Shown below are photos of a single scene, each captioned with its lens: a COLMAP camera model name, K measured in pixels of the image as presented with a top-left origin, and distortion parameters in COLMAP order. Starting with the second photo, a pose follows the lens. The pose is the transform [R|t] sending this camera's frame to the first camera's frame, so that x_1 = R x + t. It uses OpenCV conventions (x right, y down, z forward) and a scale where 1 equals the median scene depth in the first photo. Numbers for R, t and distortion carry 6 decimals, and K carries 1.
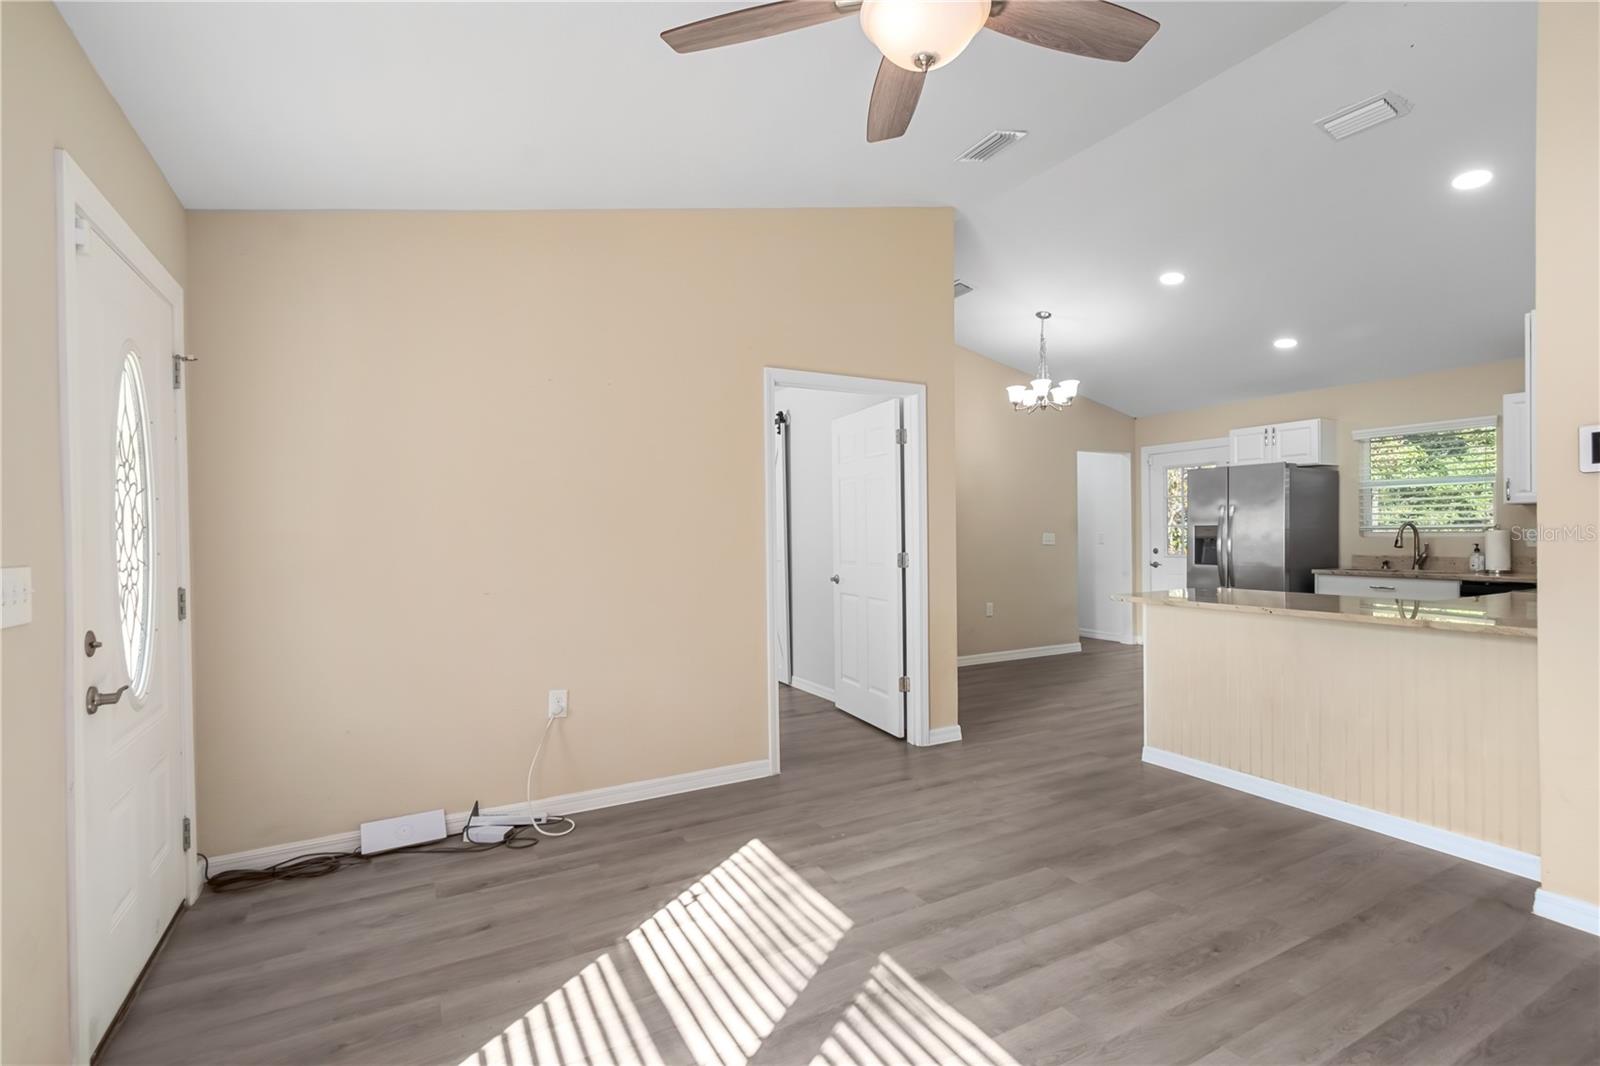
lens RADIAL K [[736.4, 0, 824.0], [0, 736.4, 531.5], [0, 0, 1]] dist [-0.004025, -0.000594]
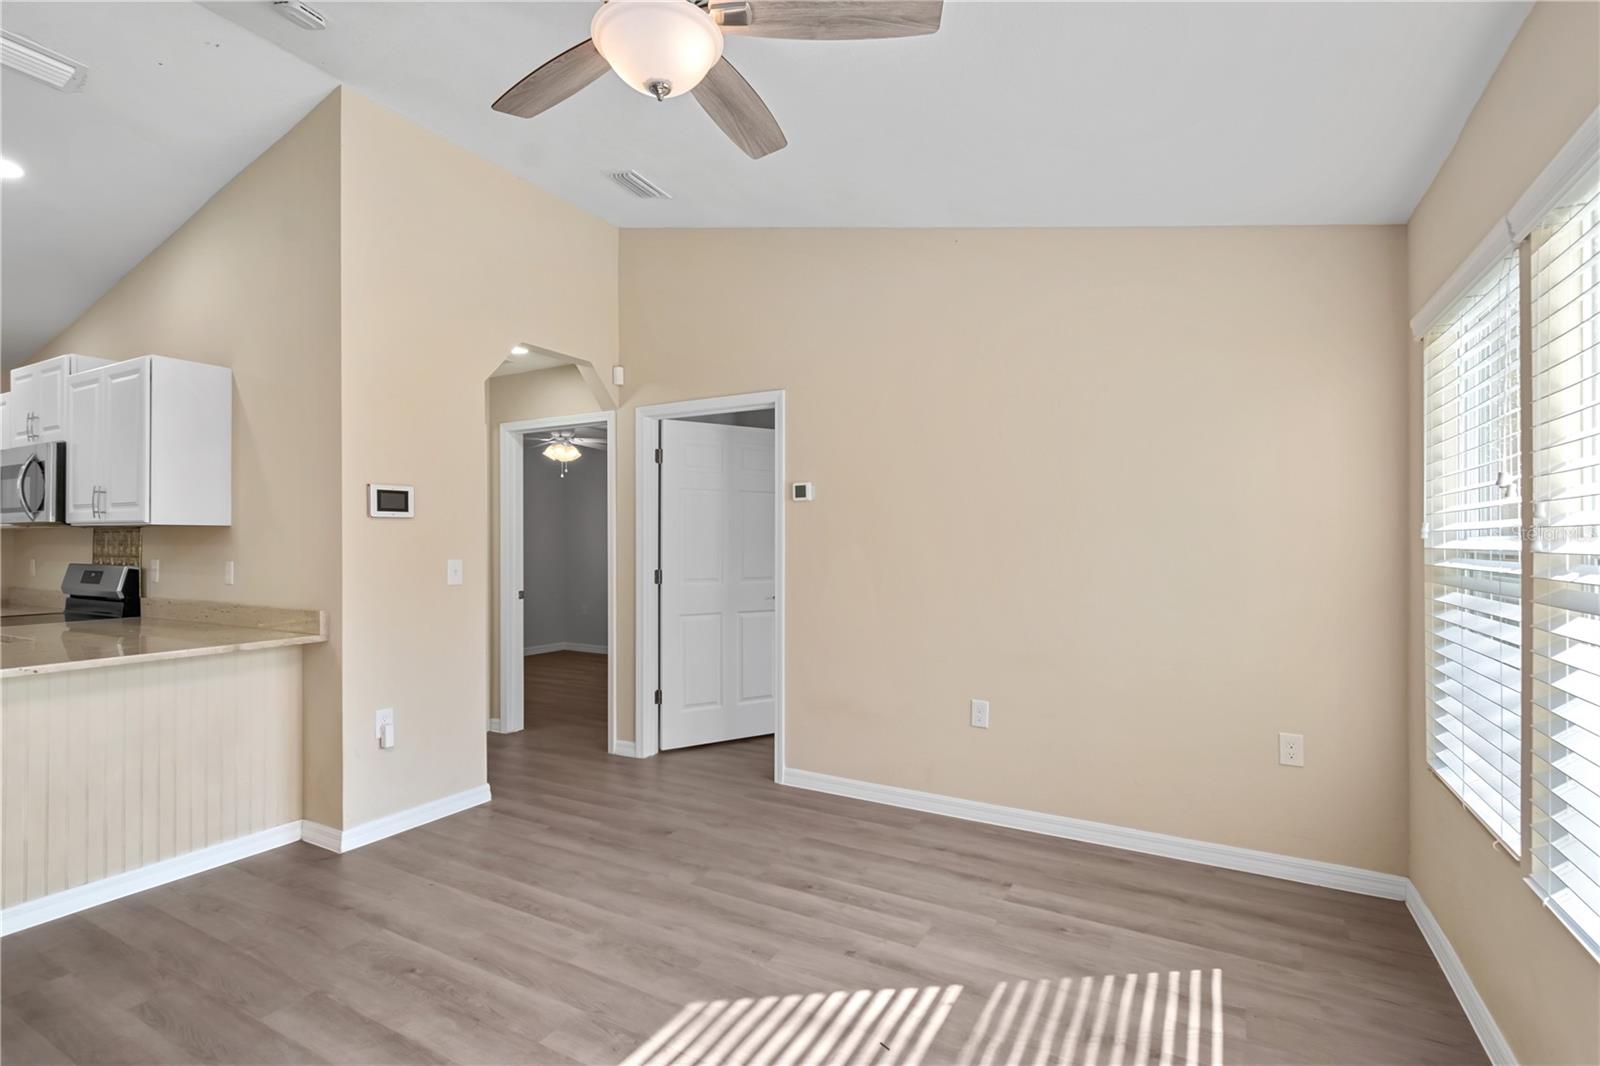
lens RADIAL K [[739.9, 0, 808.1], [0, 739.9, 550.1], [0, 0, 1]] dist [0.009838, -0.000007]
pose [[-0.510346, 0.001575, 0.859968, -0.569760], [0.007710, 0.999967, 0.002744, -0.007810], [-0.859935, 0.008031, -0.510341, 0.951709]]
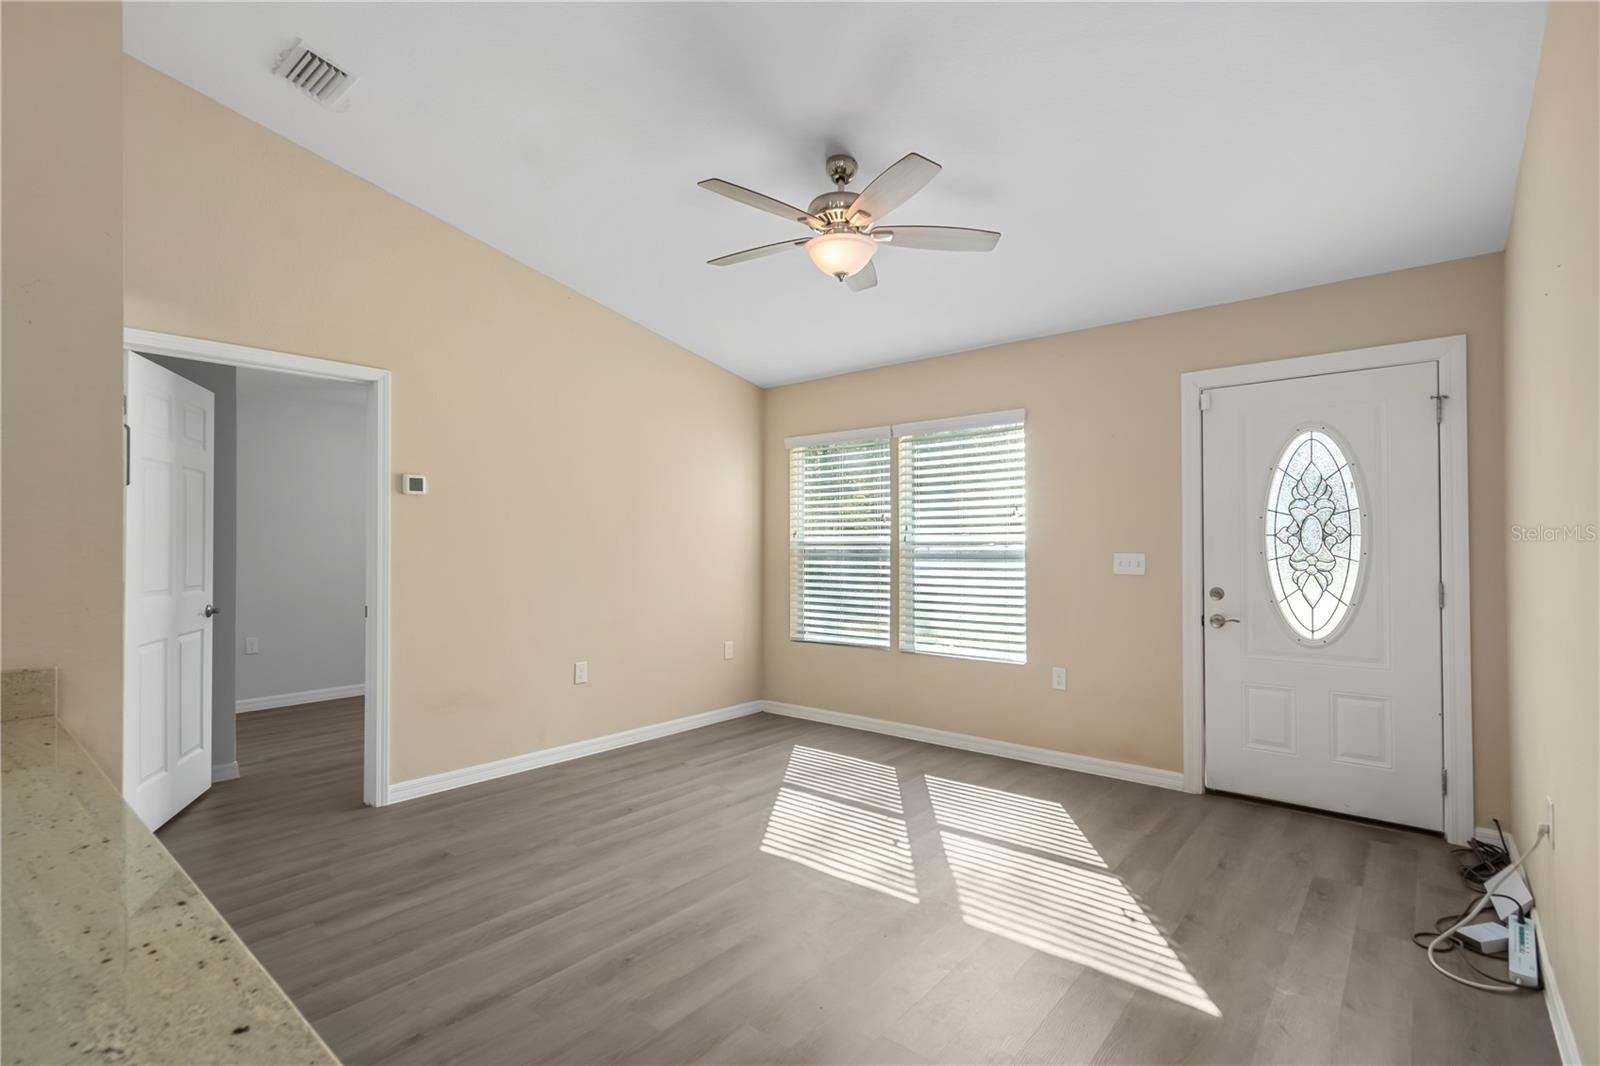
lens RADIAL K [[739.9, 0, 808.1], [0, 739.9, 550.1], [0, 0, 1]] dist [0.009838, -0.000007]
pose [[-0.940539, 0.012331, -0.339461, 0.584160], [0.008259, 0.999876, 0.013437, -0.009613], [0.339584, 0.009835, -0.940524, 1.859796]]
